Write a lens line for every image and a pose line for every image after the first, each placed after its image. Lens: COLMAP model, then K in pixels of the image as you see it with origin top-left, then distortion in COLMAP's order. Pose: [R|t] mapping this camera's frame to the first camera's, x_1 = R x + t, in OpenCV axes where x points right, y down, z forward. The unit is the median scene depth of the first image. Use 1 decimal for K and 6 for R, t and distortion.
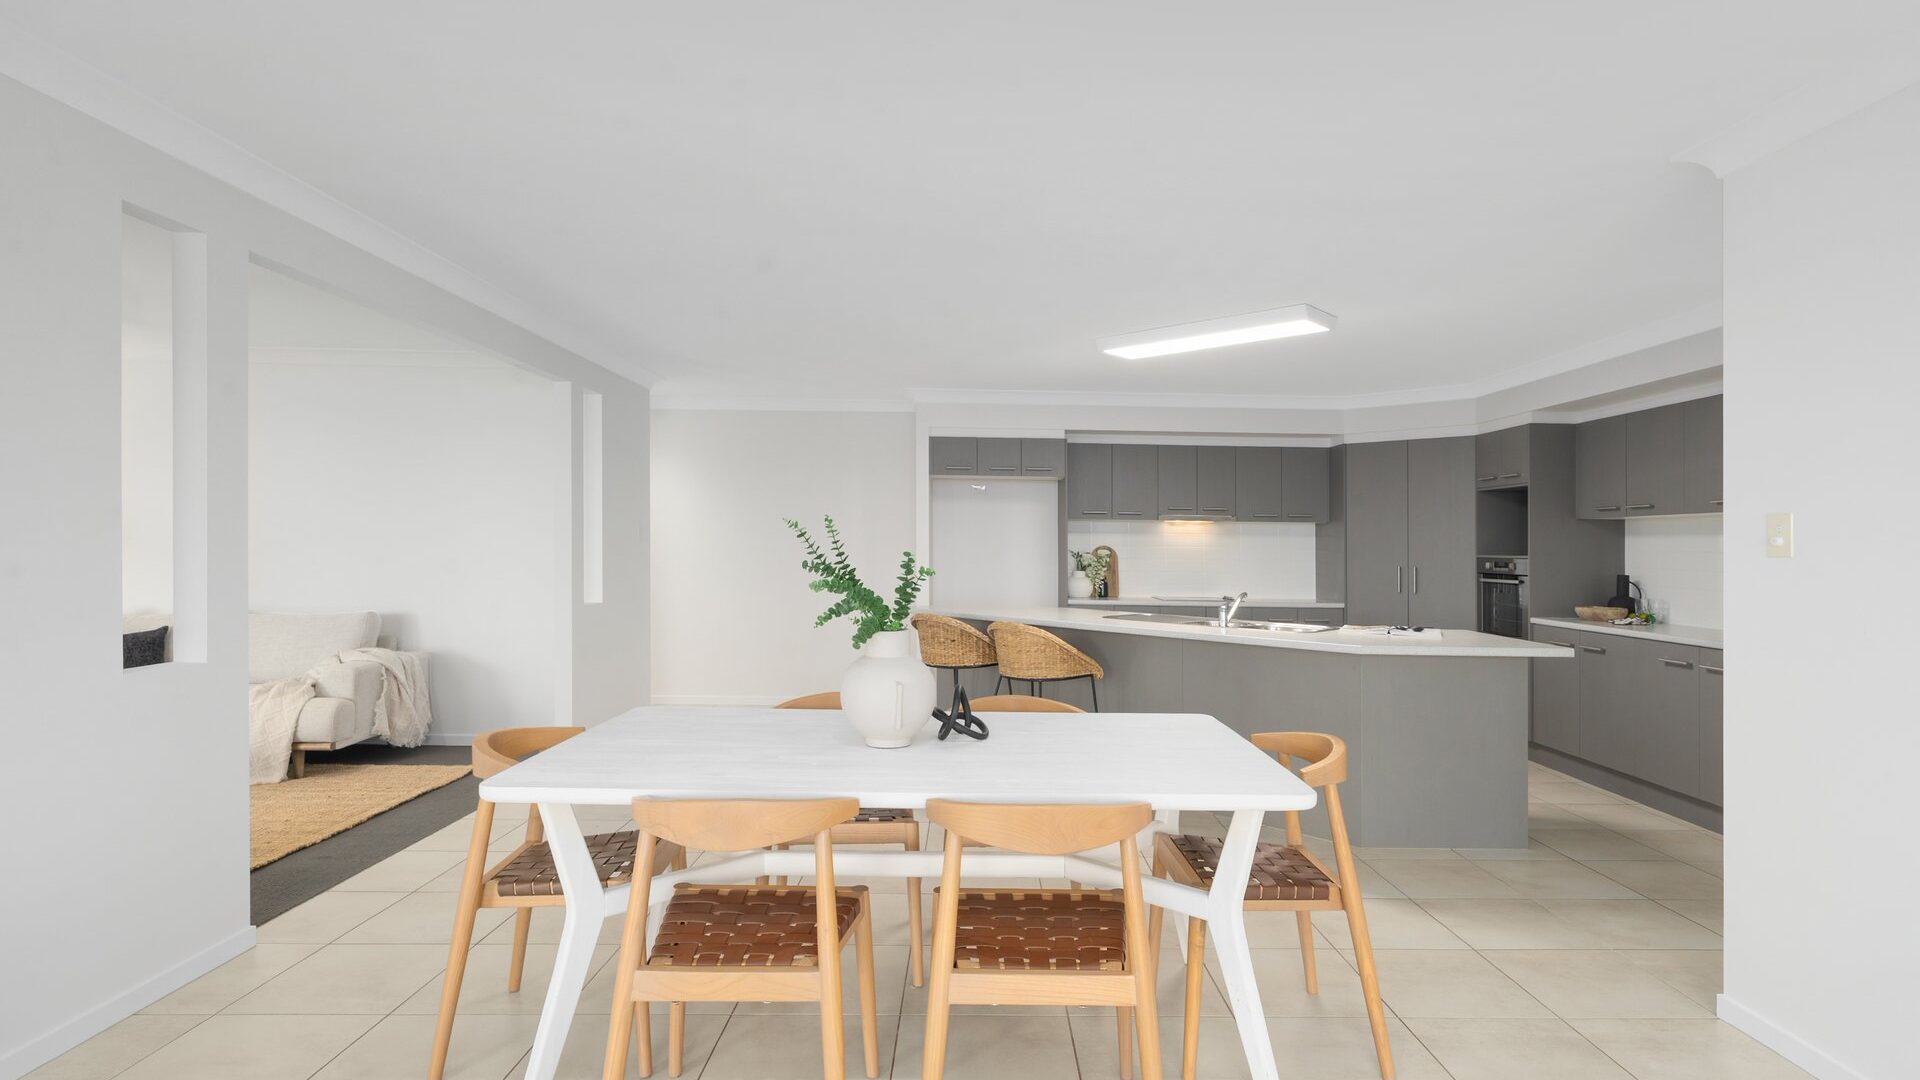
lens RADIAL K [[979.6, 0, 974.9], [0, 979.6, 534.9], [0, 0, 1]] dist [-0.003429, -0.000298]
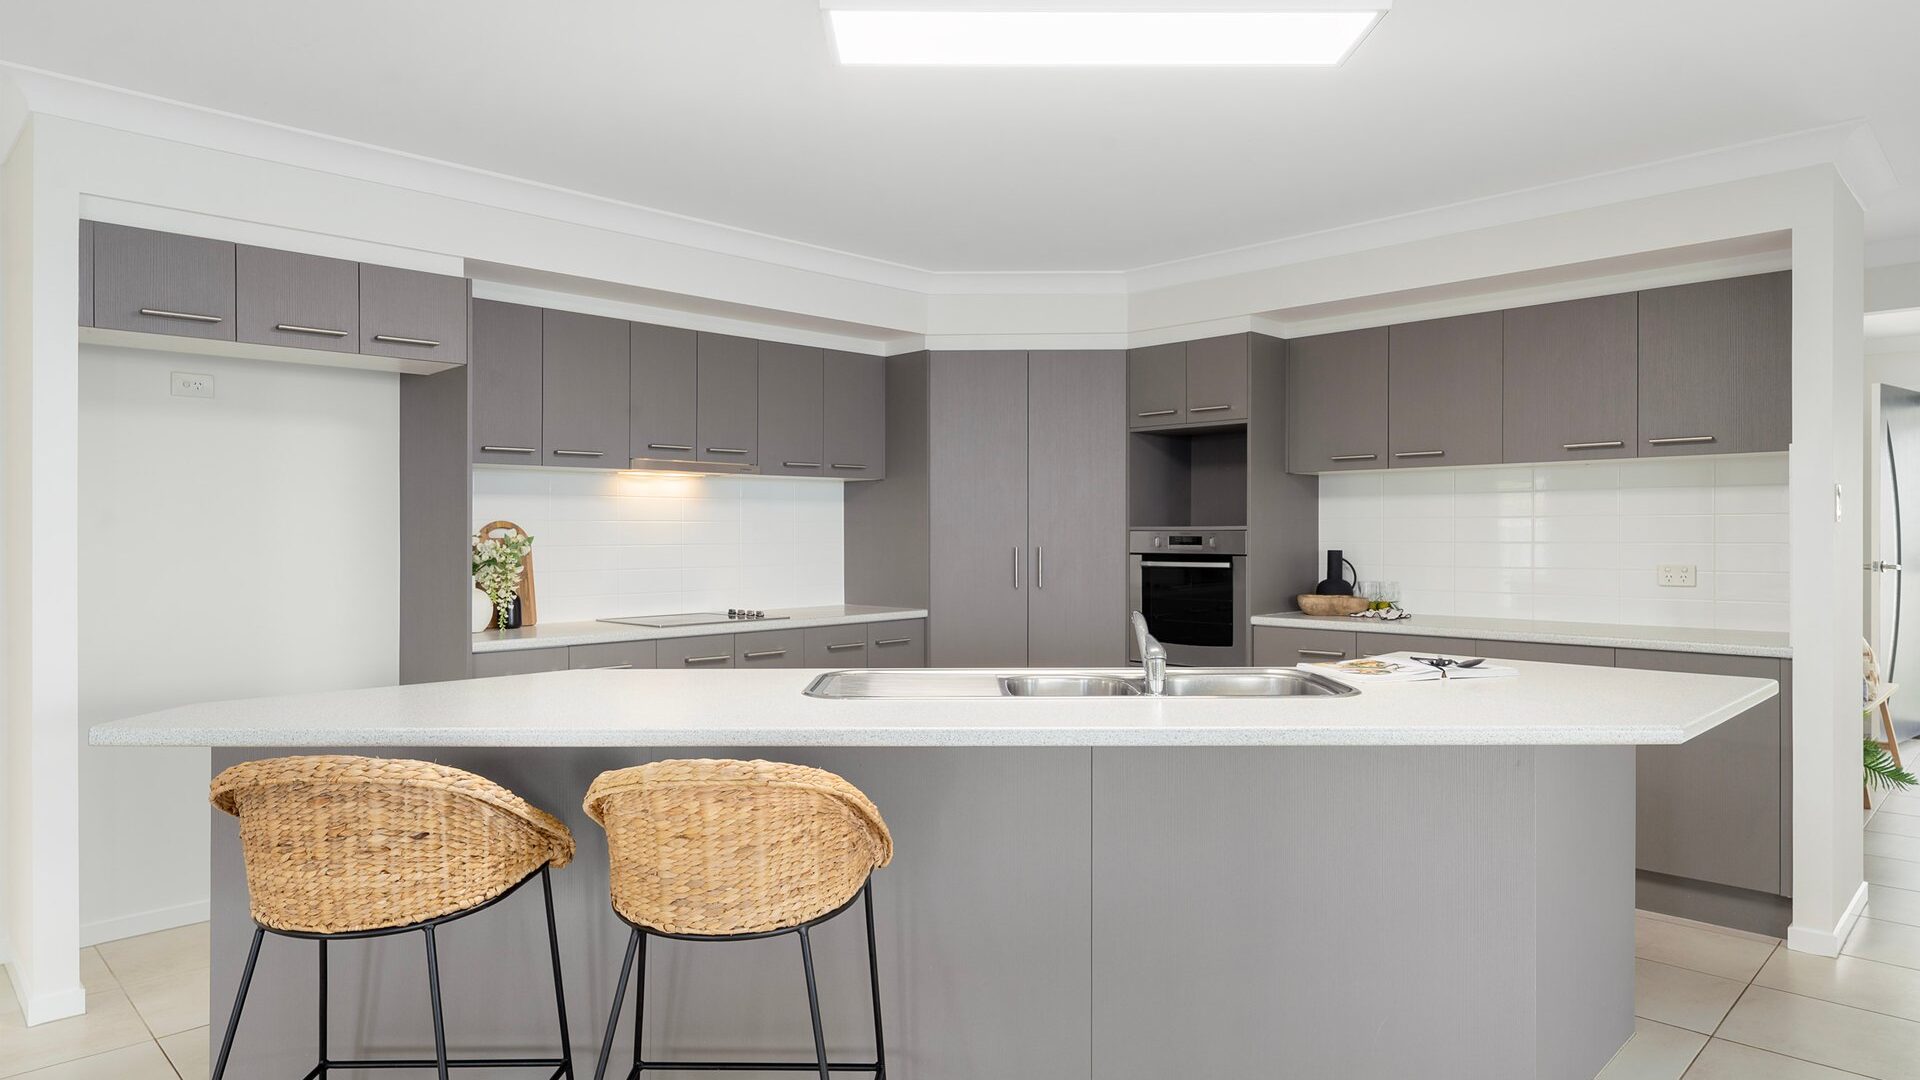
lens RADIAL K [[1134.8, 0, 970.2], [0, 1134.8, 532.0], [0, 0, 1]] dist [-0.005244, -0.001745]
pose [[0.712075, -0.017123, 0.701895, -0.127422], [0.004715, 0.999797, 0.019607, 0.009036], [-0.702088, -0.010652, 0.712011, 0.569668]]
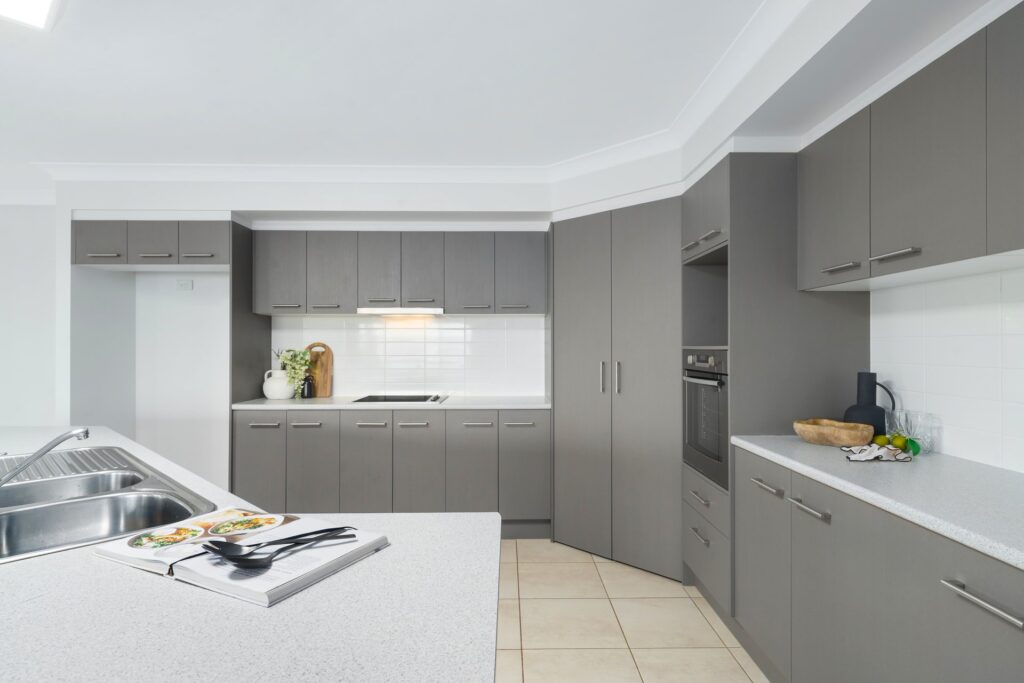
lens RADIAL K [[550.2, 0, 512.1], [0, 550.2, 347.1], [0, 0, 1]] dist [0.007759, 0.001035]
pose [[0.999864, -0.016517, 0.000134, 0.410092], [0.016513, 0.999748, 0.015200, 0.013485], [-0.000385, -0.015196, 0.999884, 0.607645]]
